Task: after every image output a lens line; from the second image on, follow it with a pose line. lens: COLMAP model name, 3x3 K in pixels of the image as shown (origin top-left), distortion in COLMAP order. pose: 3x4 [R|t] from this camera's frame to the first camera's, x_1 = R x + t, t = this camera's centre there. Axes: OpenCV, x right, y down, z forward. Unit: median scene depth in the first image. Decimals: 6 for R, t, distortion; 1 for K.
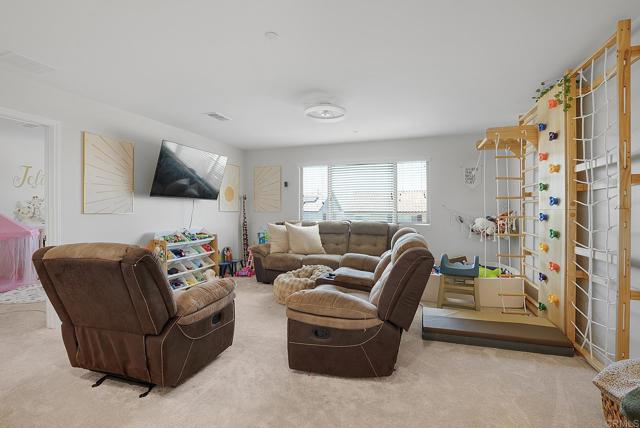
lens RADIAL K [[307.8, 0, 322.4], [0, 307.8, 212.7], [0, 0, 1]] dist [-0.018734, 0.008147]
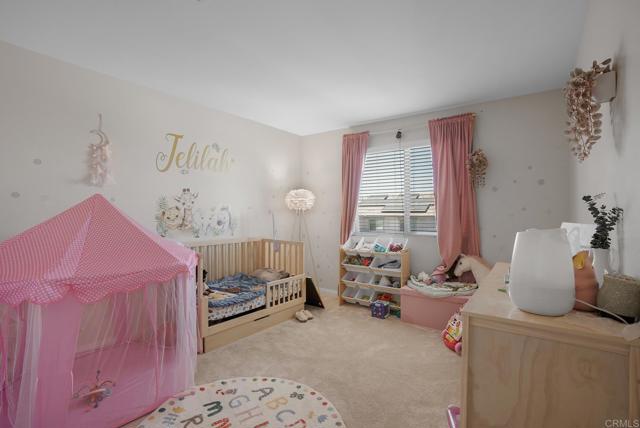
lens RADIAL K [[307.8, 0, 319.3], [0, 307.8, 211.2], [0, 0, 1]] dist [-0.018734, 0.008147]
pose [[0.954660, -0.001791, -0.297693, -0.549971], [-0.004100, 0.999808, -0.019164, -0.002182], [0.297670, 0.019516, 0.954469, 0.543233]]
